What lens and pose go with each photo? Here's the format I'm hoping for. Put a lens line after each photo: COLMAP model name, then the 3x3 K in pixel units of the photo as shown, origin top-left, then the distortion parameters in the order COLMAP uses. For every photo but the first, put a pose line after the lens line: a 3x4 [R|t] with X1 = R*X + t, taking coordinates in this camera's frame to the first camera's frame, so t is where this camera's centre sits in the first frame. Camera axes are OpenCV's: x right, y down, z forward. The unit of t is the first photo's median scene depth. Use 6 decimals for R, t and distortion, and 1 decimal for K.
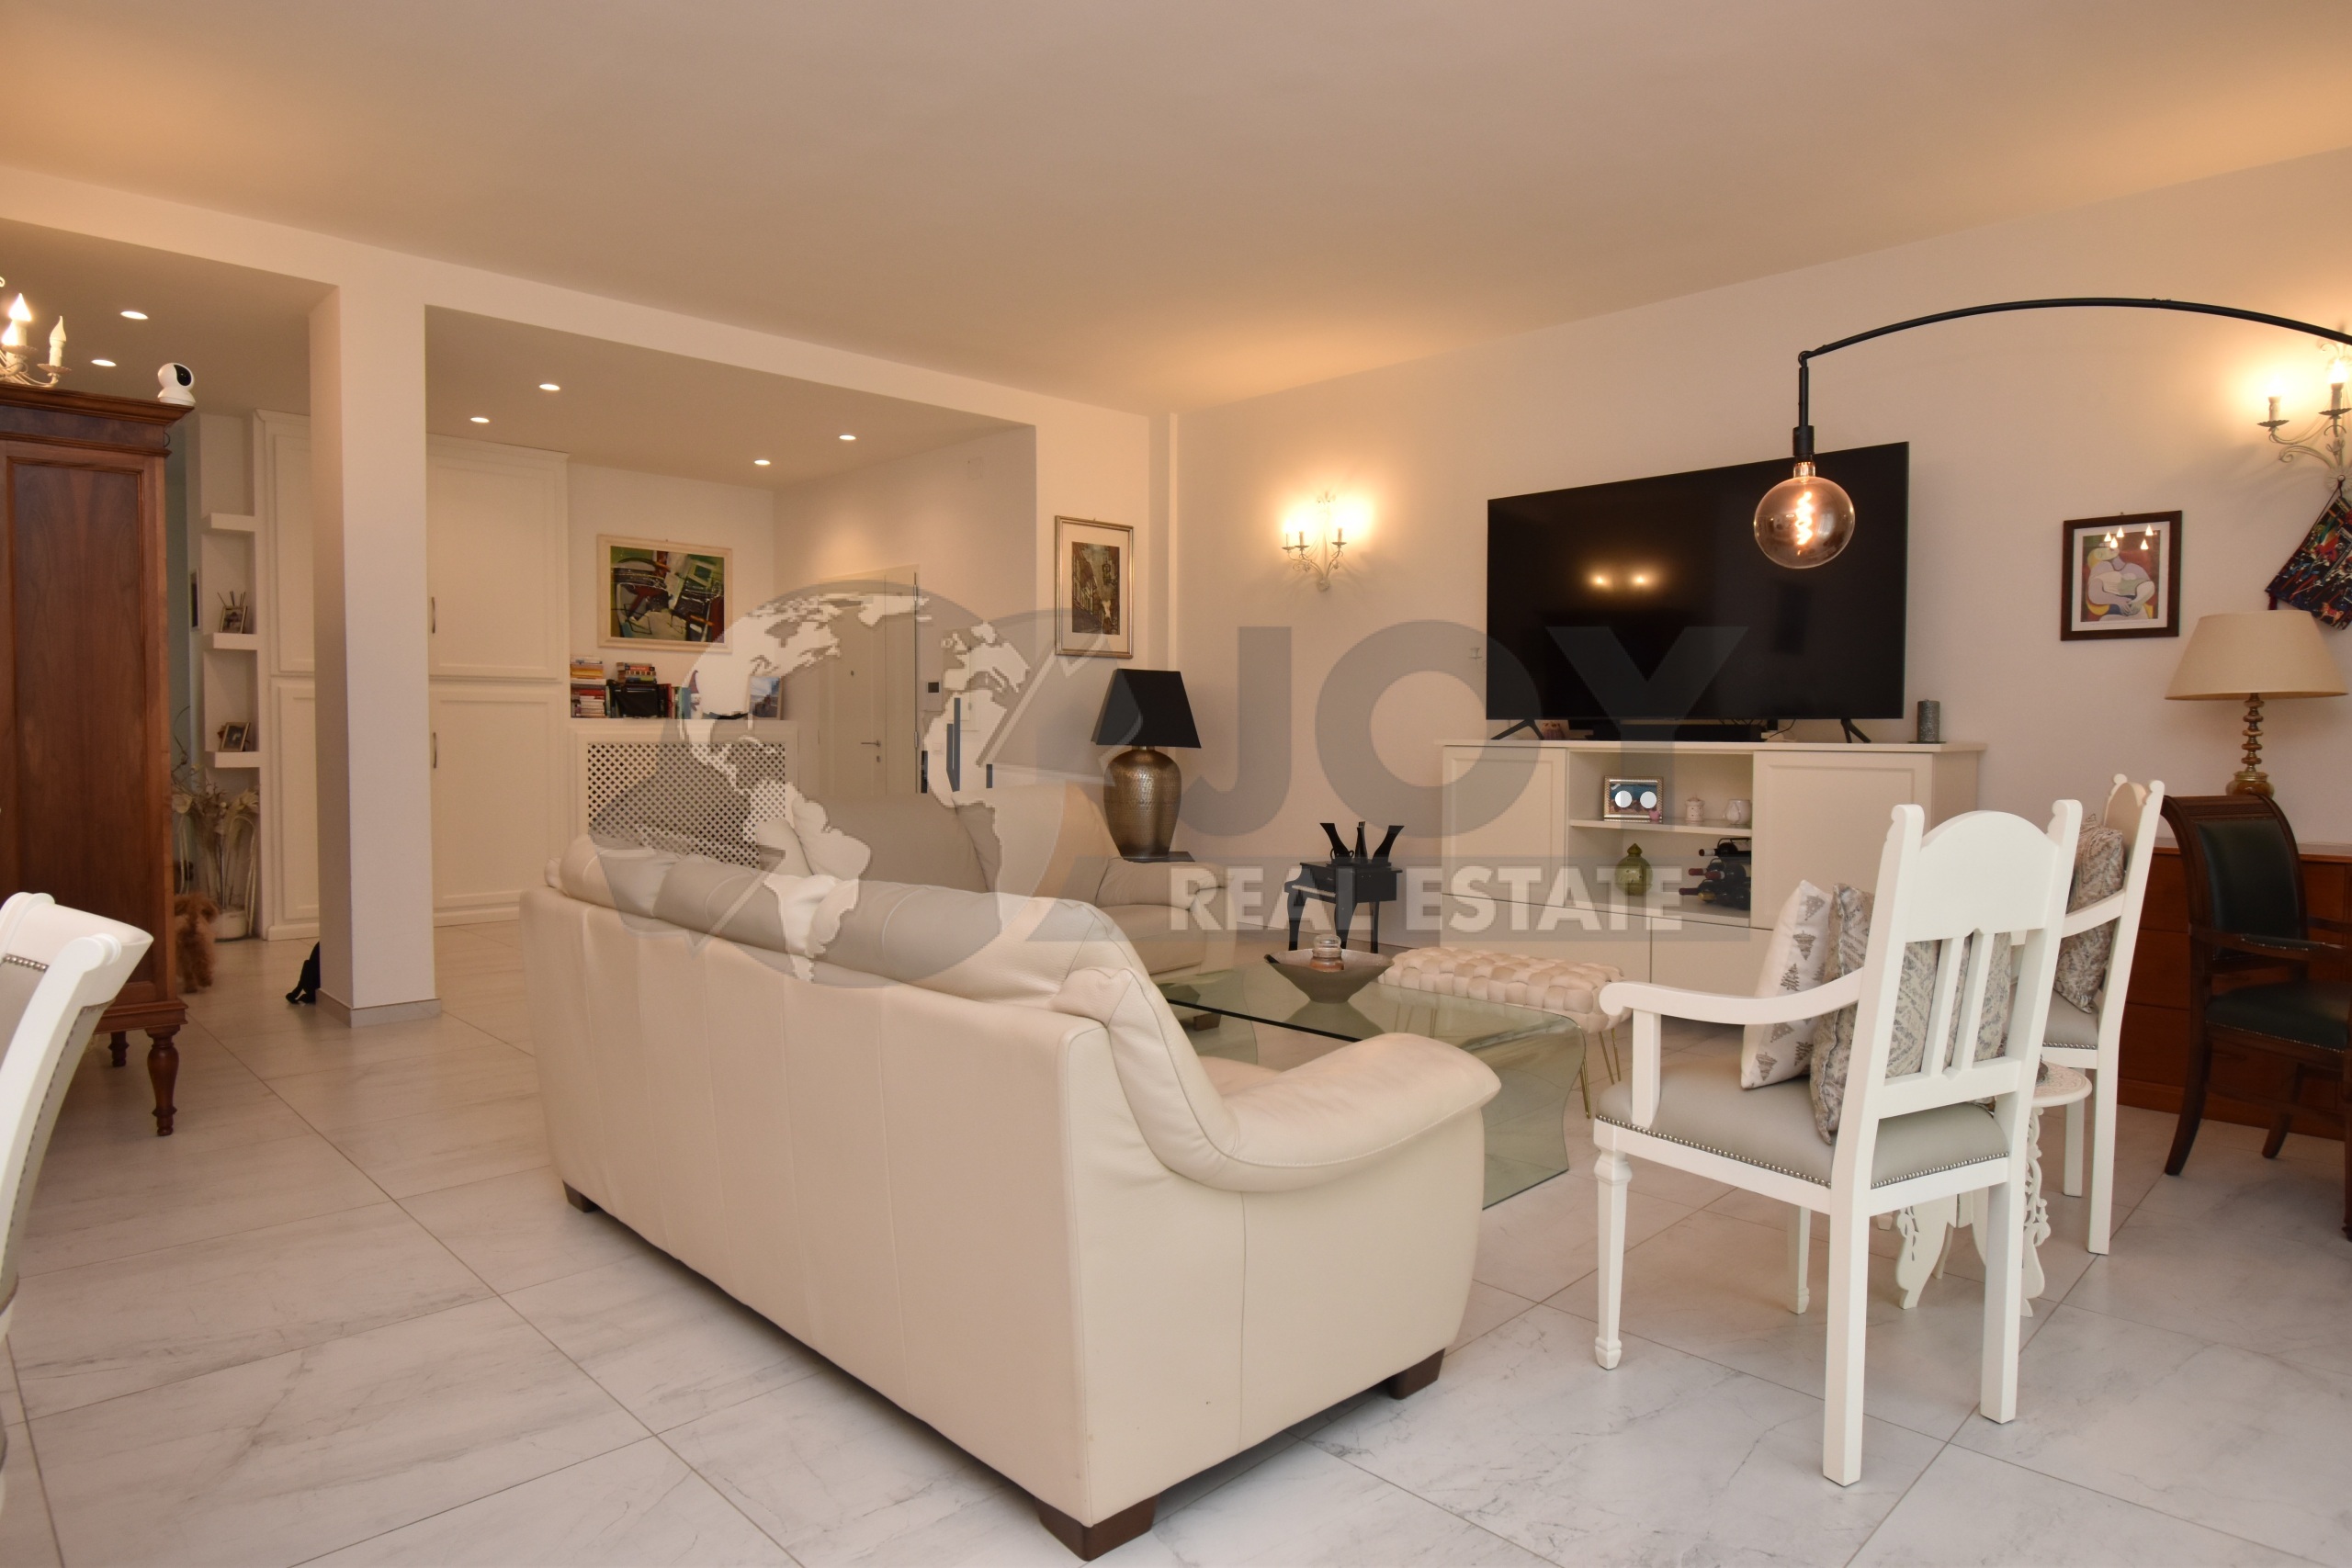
lens RADIAL K [[1306.2, 0, 1176.0], [0, 1306.2, 784.0], [0, 0, 1]] dist [0.003834, -0.019786]
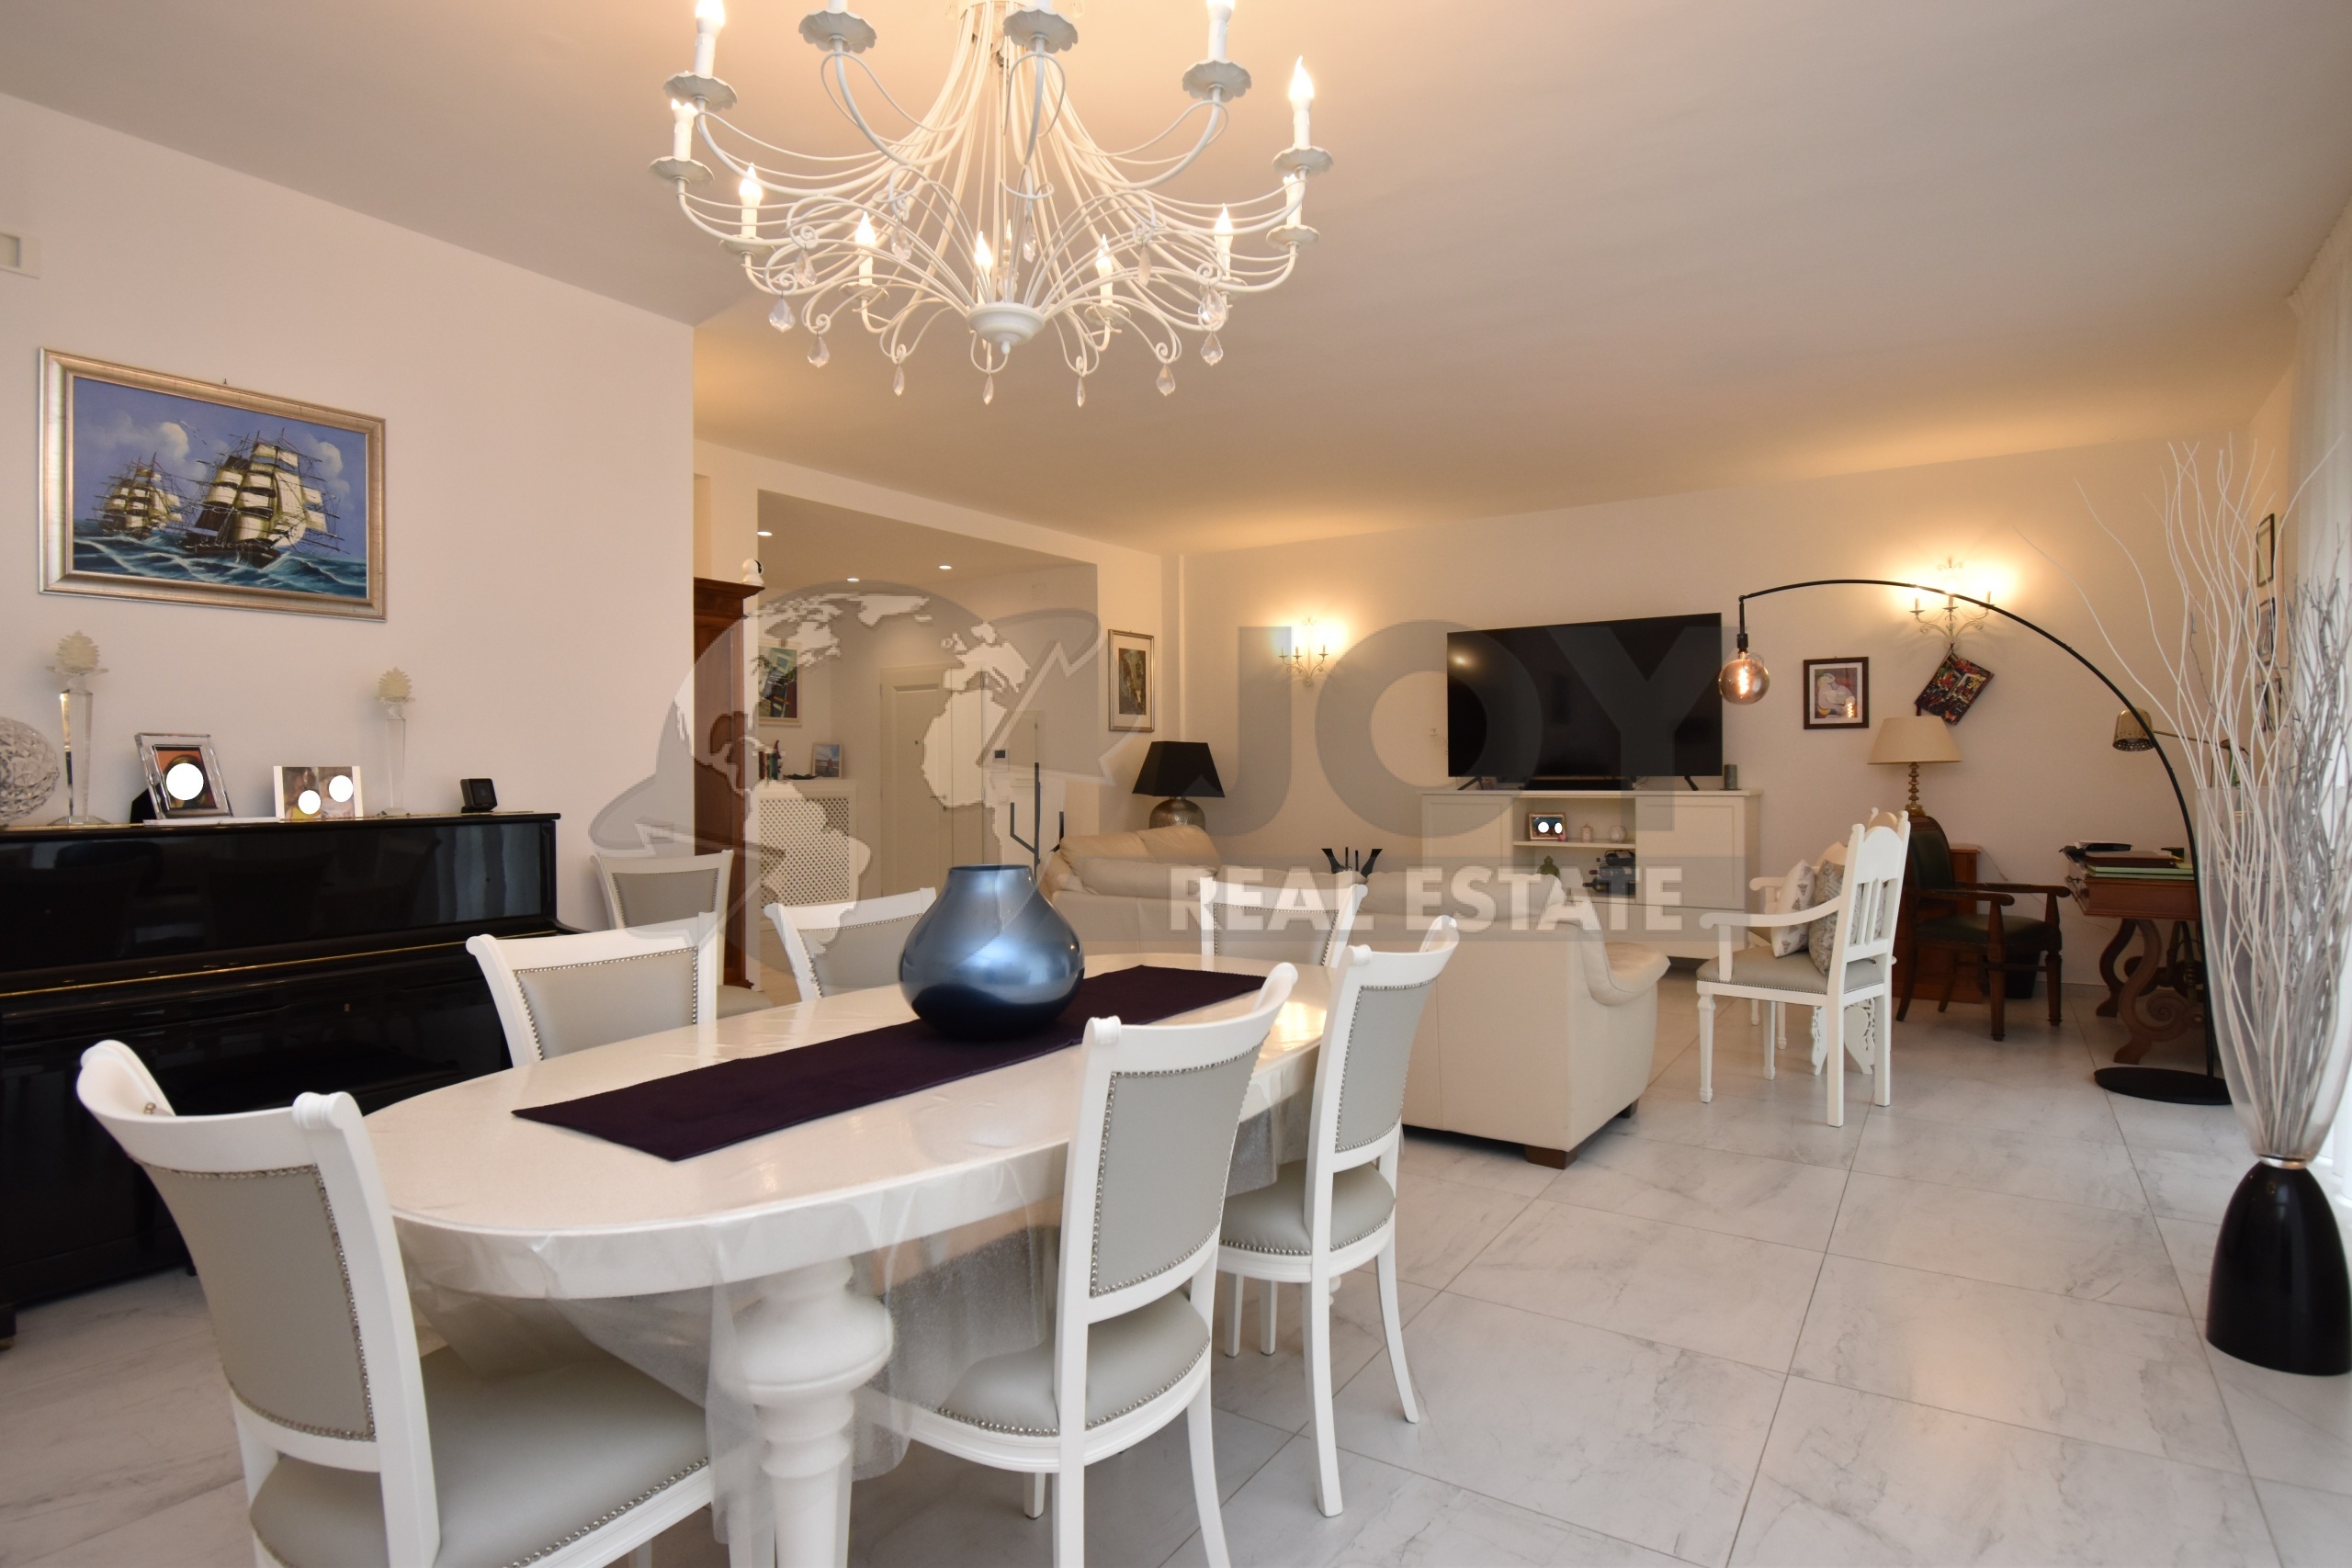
lens RADIAL K [[1167.2, 0, 1176.0], [0, 1167.2, 784.0], [0, 0, 1]] dist [-0.009670, -0.001072]
pose [[0.979739, -0.012249, 0.199903, -0.272908], [0.018981, 0.999314, -0.031793, -0.003322], [-0.199376, 0.034943, 0.979300, -0.207179]]
